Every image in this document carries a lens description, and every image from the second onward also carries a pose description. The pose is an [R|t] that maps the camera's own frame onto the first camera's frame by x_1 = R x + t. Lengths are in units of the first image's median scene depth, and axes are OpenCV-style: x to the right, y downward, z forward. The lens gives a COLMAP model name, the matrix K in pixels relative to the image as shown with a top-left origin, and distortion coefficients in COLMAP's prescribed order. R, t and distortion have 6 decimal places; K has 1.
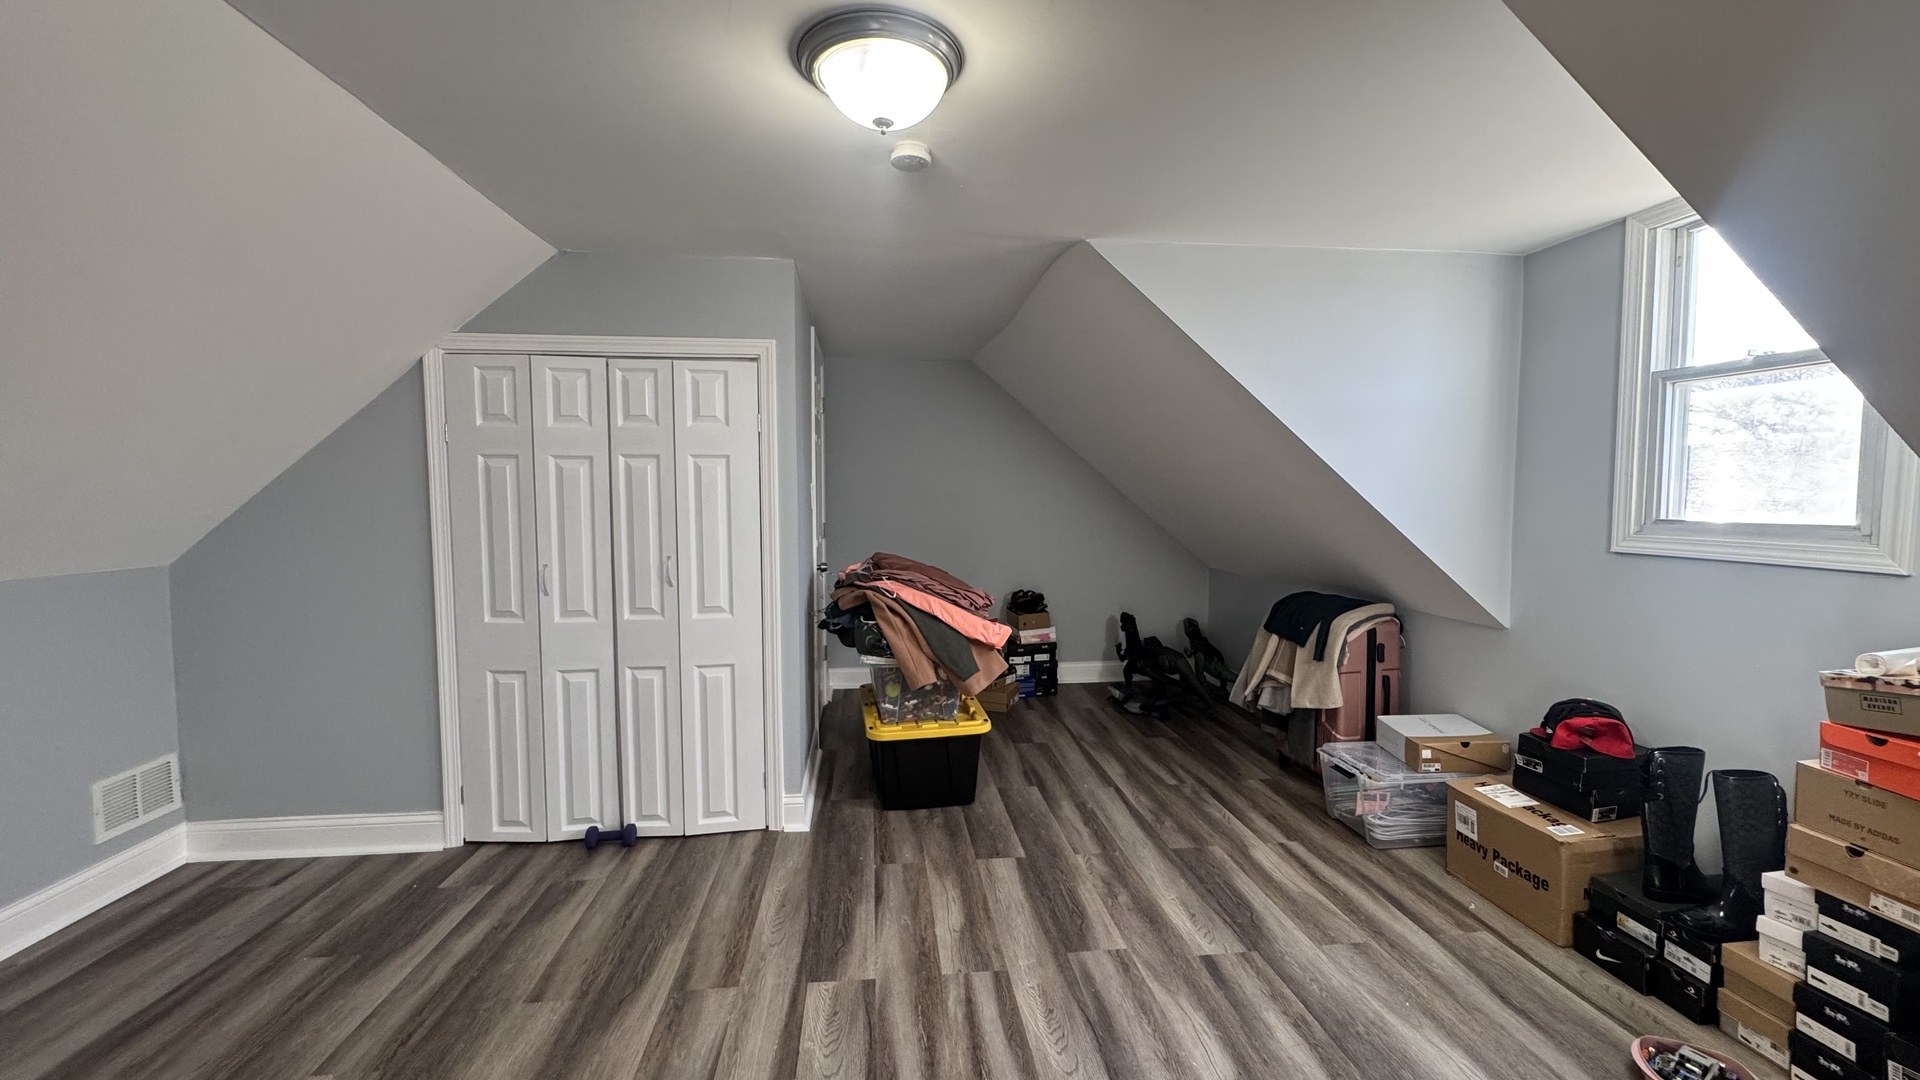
lens RADIAL K [[757.9, 0, 963.2], [0, 757.9, 538.7], [0, 0, 1]] dist [-0.002433, -0.000203]
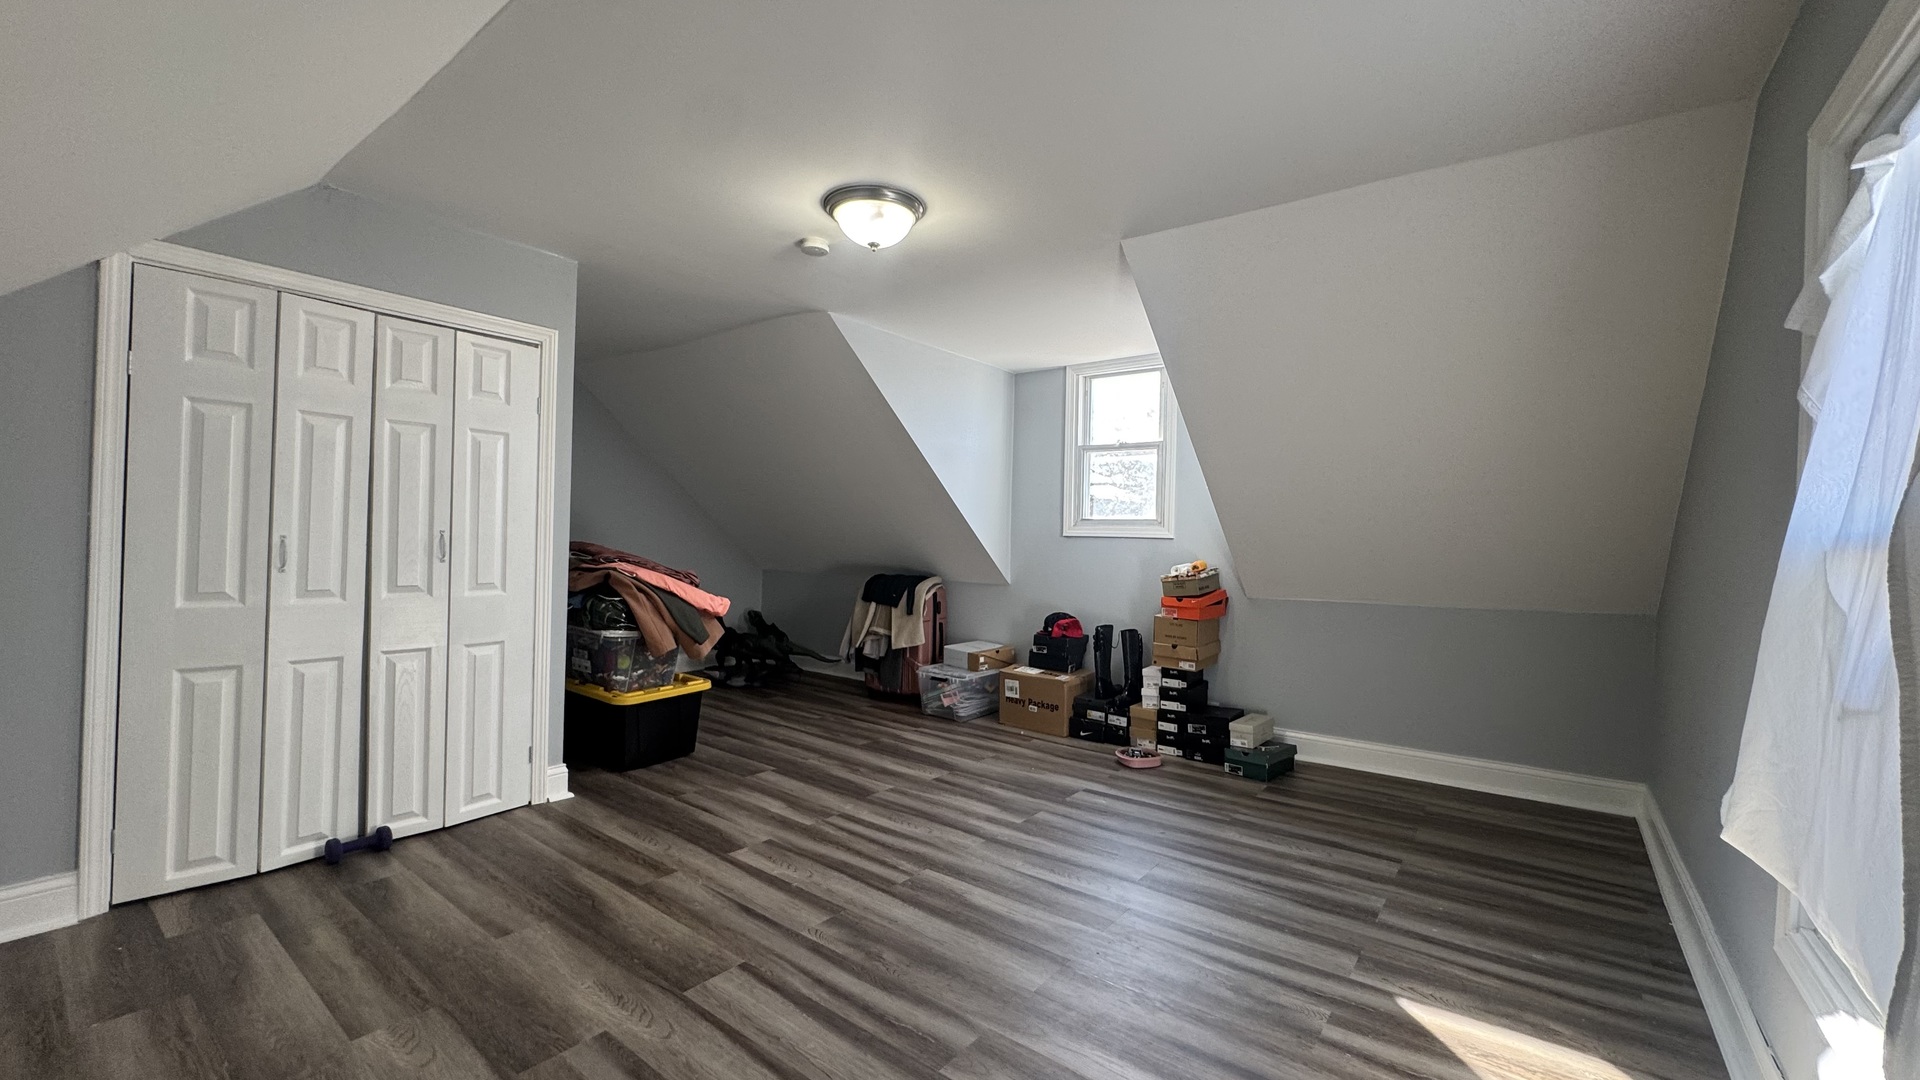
lens RADIAL K [[757.9, 0, 955.9], [0, 757.9, 537.1], [0, 0, 1]] dist [-0.002433, -0.000203]
pose [[0.699735, 0.017772, 0.714181, -0.642096], [0.017869, 0.998942, -0.042365, 0.086835], [-0.714179, 0.042406, 0.698678, -0.139384]]
